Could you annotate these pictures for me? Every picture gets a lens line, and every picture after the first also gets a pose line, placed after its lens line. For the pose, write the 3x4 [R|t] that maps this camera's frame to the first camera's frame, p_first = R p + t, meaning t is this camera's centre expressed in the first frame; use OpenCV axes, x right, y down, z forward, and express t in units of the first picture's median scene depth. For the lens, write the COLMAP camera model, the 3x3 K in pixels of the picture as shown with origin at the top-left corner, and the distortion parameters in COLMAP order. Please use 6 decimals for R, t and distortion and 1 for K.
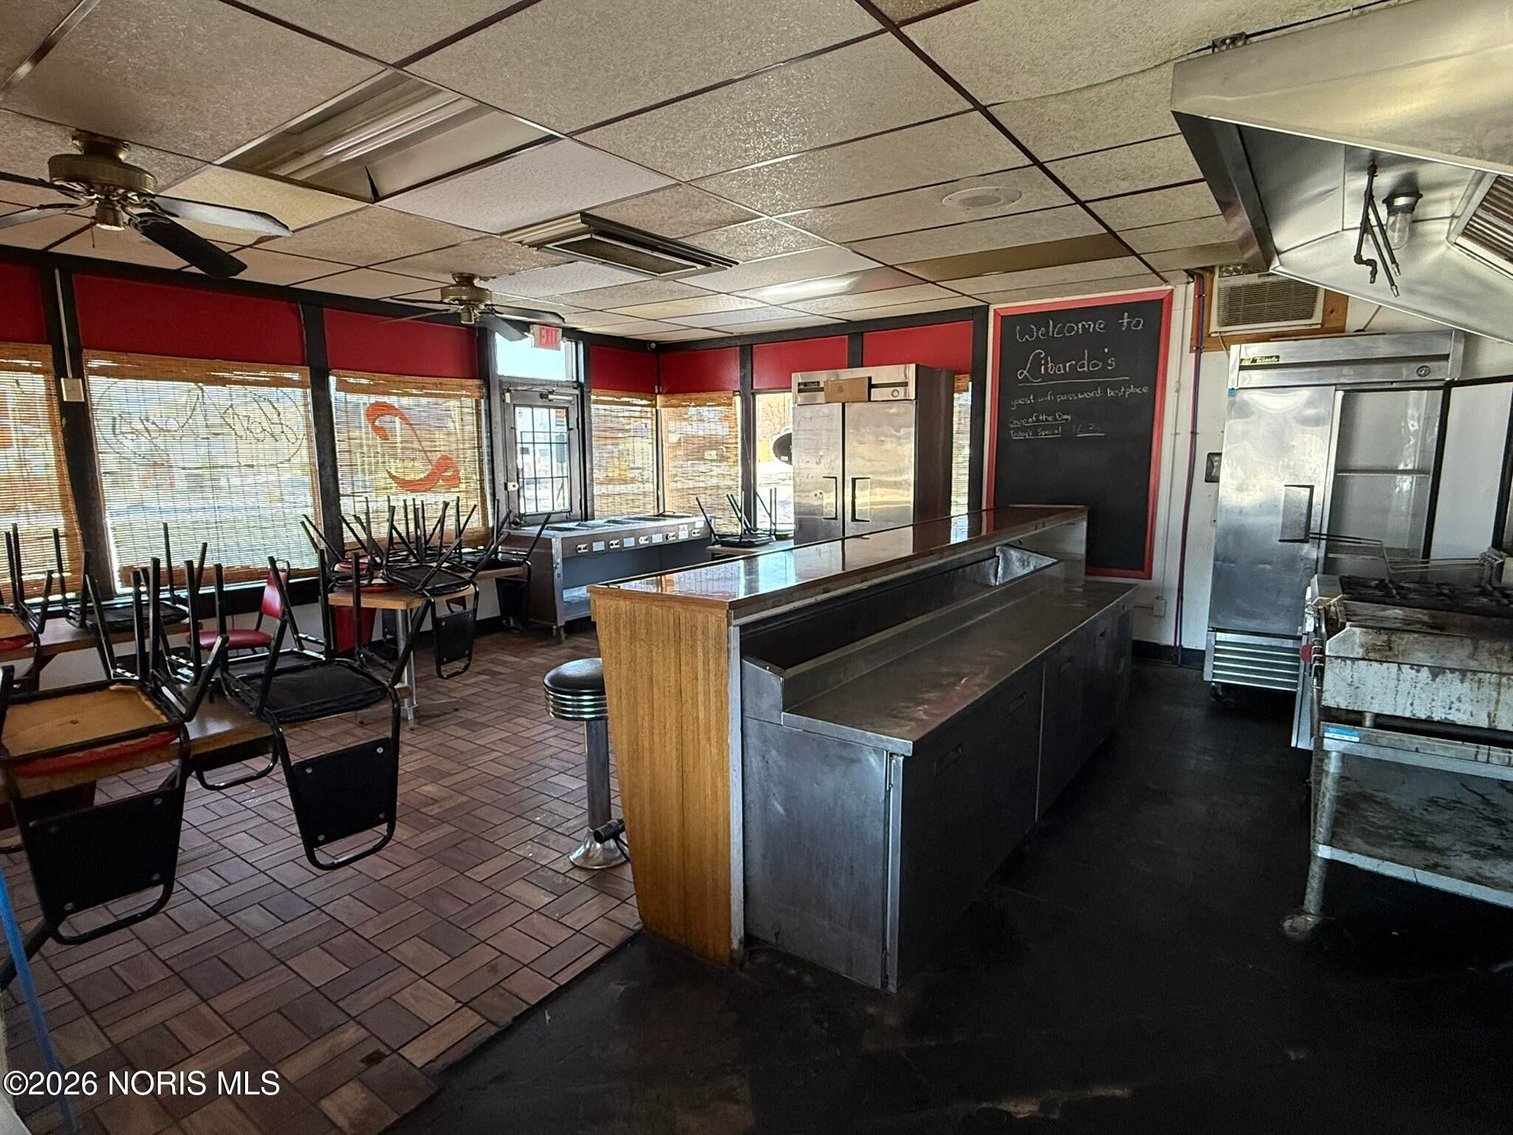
lens RADIAL K [[794.1, 0, 756.5], [0, 794.1, 567.5], [0, 0, 1]] dist [0.002443, 0.000352]
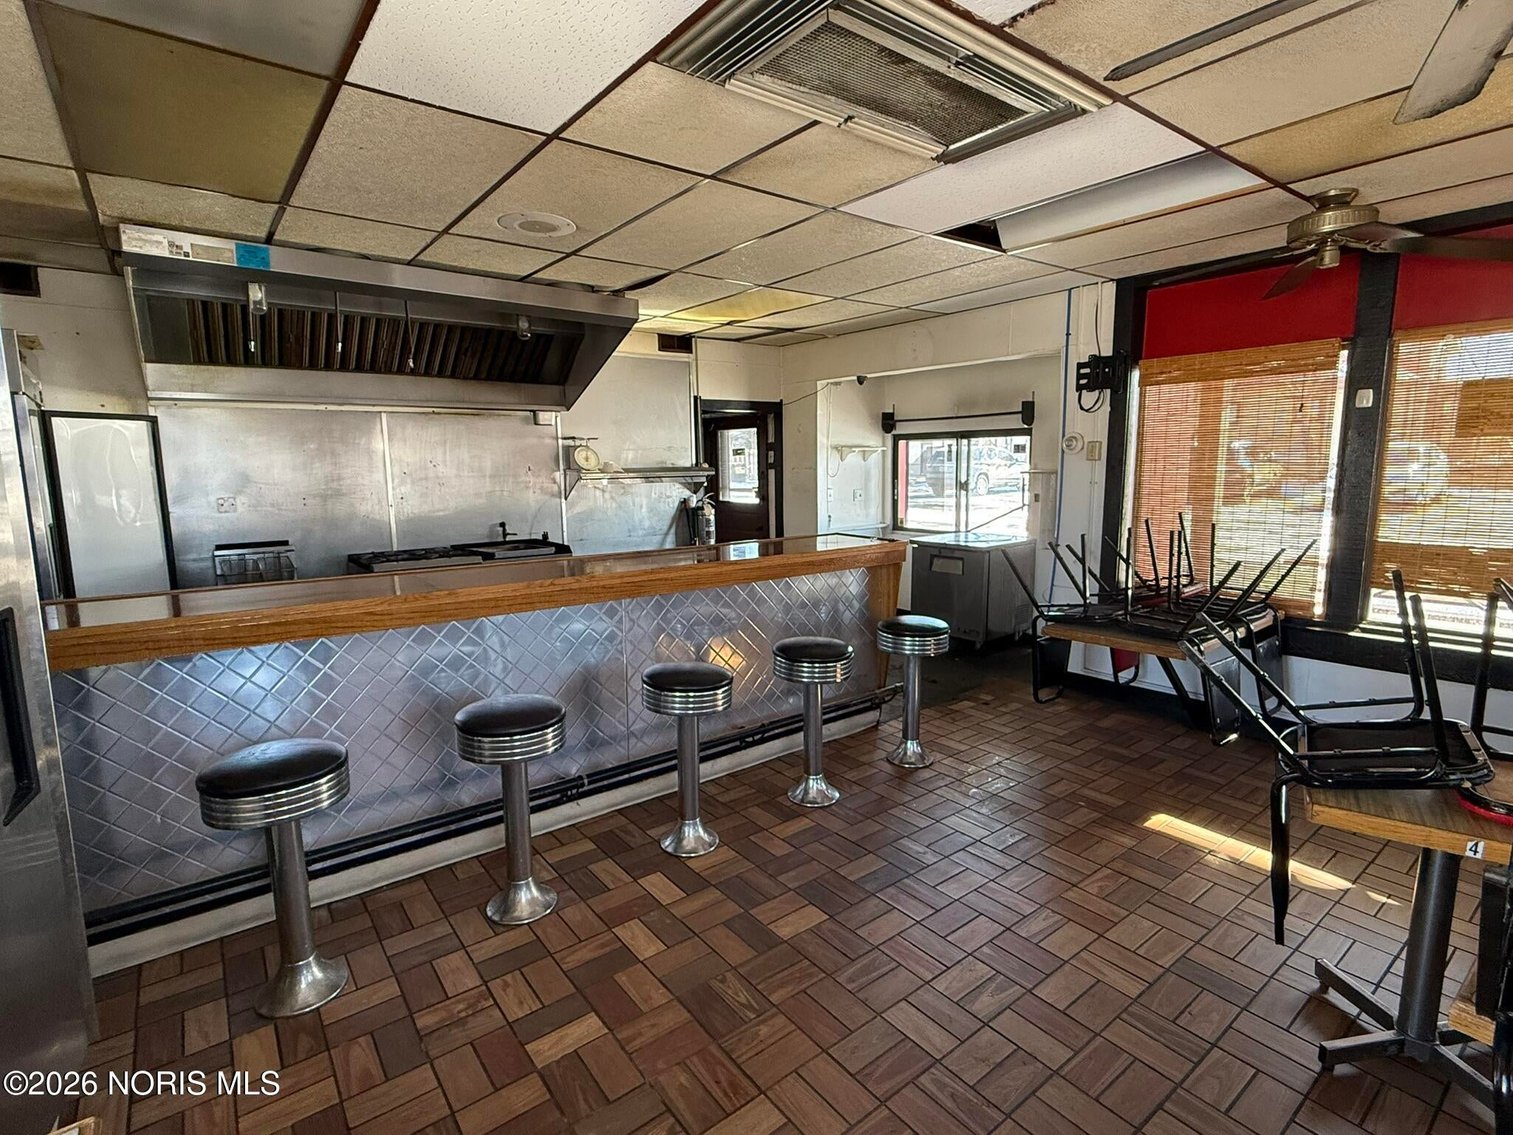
lens RADIAL K [[741.8, 0, 756.5], [0, 741.8, 567.5], [0, 0, 1]] dist [0.000245, -0.000057]
pose [[-0.957529, -0.022106, 0.287489, -0.172436], [0.061071, 0.958888, 0.277137, -0.185704], [-0.281796, 0.282923, -0.916812, 1.232687]]
